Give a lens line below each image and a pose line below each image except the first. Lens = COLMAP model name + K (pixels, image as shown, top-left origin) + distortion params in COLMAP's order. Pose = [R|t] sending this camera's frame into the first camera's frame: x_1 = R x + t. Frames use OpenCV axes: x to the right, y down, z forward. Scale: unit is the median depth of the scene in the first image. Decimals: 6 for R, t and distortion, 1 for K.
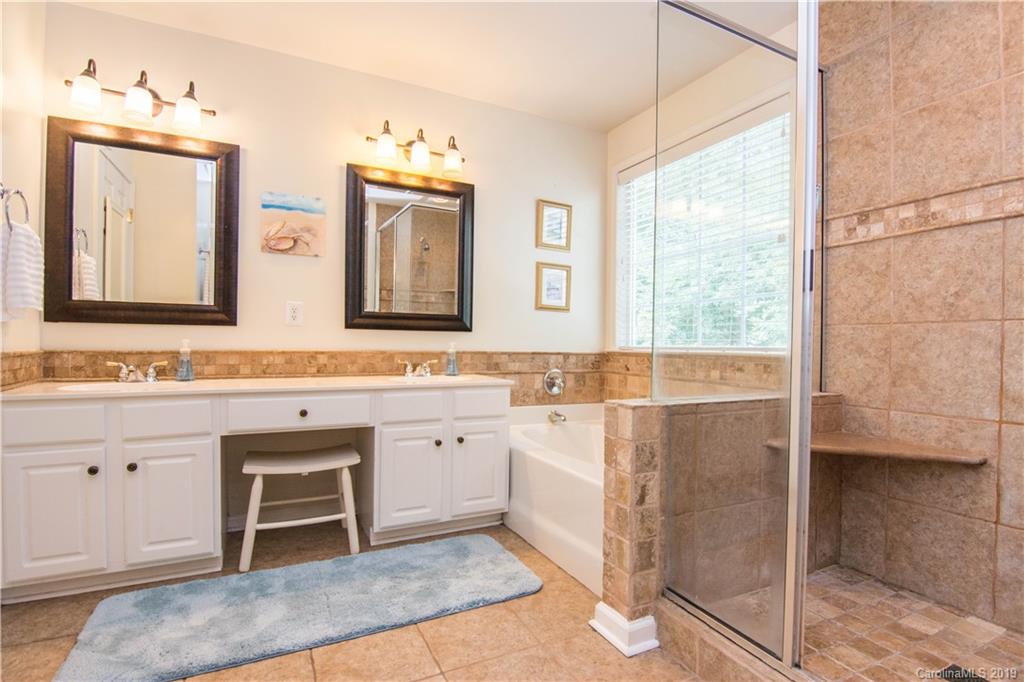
lens RADIAL K [[491.5, 0, 515.2], [0, 491.5, 338.8], [0, 0, 1]] dist [-0.012199, -0.000527]
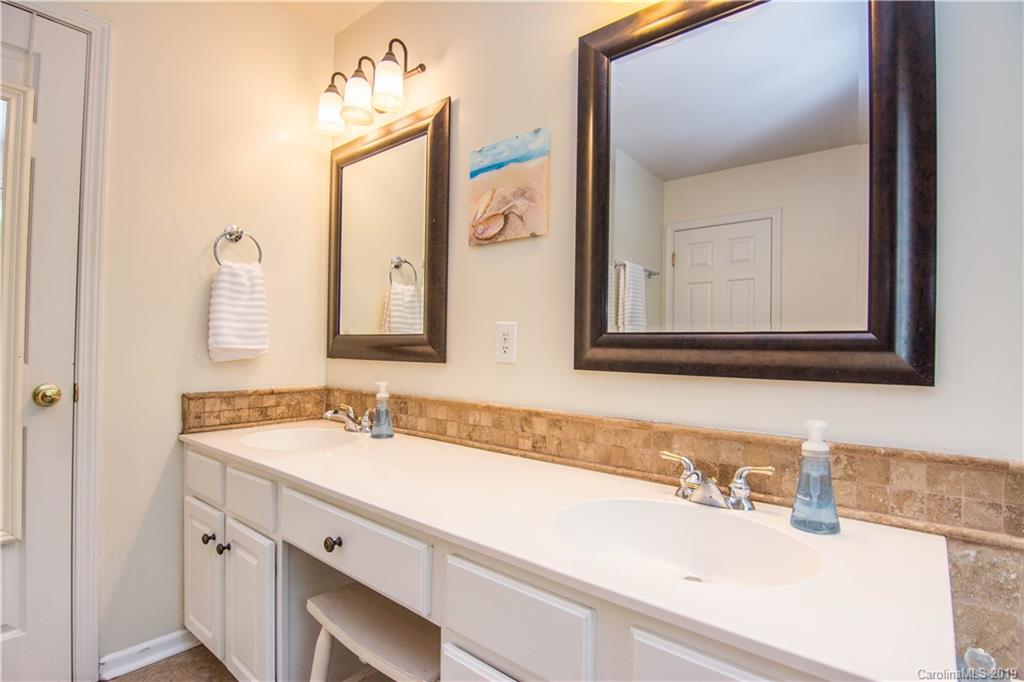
lens RADIAL K [[493.3, 0, 510.7], [0, 493.3, 347.9], [0, 0, 1]] dist [-0.009416, -0.002216]
pose [[0.414640, -0.014837, -0.909865, 0.084384], [-0.014393, 0.999635, -0.022860, -0.031612], [0.909872, 0.022575, 0.414275, 0.770831]]
